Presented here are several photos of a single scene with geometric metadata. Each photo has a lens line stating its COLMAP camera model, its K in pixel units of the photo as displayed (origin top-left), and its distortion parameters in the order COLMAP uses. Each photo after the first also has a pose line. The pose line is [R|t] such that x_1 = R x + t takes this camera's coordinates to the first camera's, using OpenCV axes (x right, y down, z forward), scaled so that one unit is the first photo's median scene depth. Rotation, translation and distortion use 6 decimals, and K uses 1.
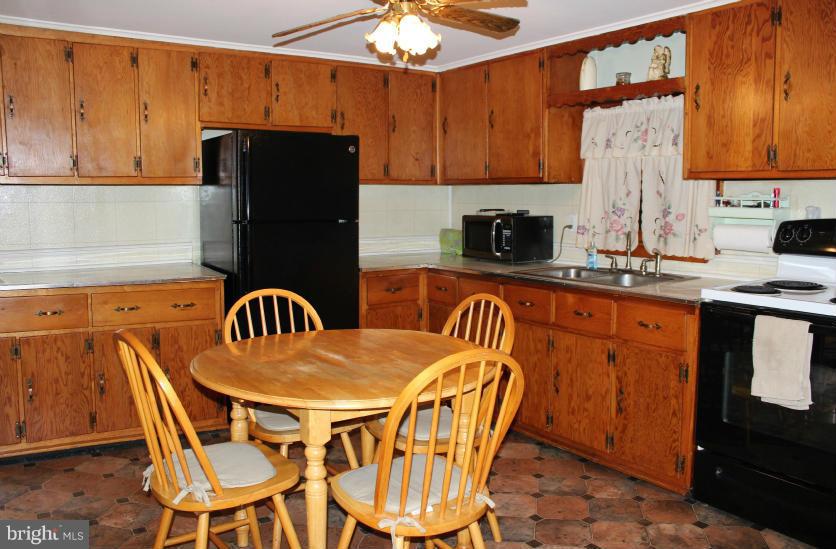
lens RADIAL K [[752.2, 0, 417.7], [0, 752.2, 265.5], [0, 0, 1]] dist [-0.072187, 0.170602]
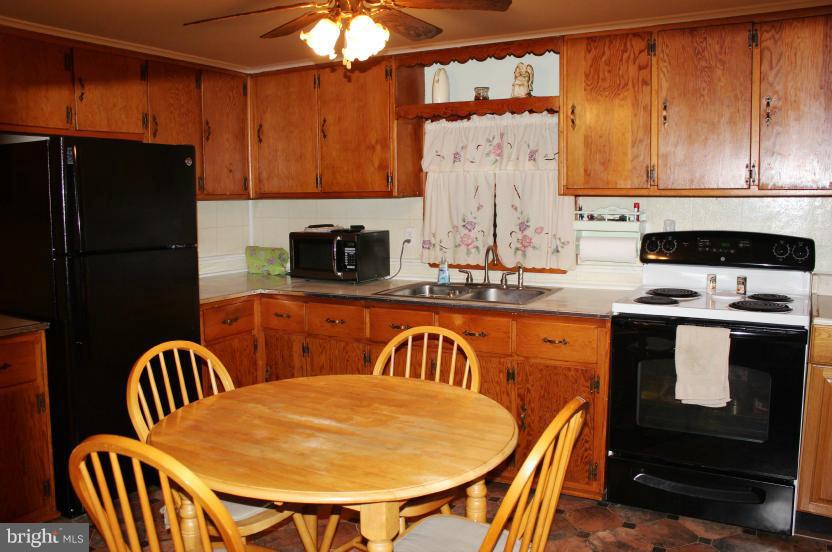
lens RADIAL K [[742.7, 0, 416.0], [0, 742.7, 276.0], [0, 0, 1]] dist [-0.071248, 0.011805]
pose [[0.896569, -0.058758, 0.438990, -0.247630], [0.051882, 0.998270, 0.027655, -0.038302], [-0.439856, -0.002019, 0.898066, 0.152069]]
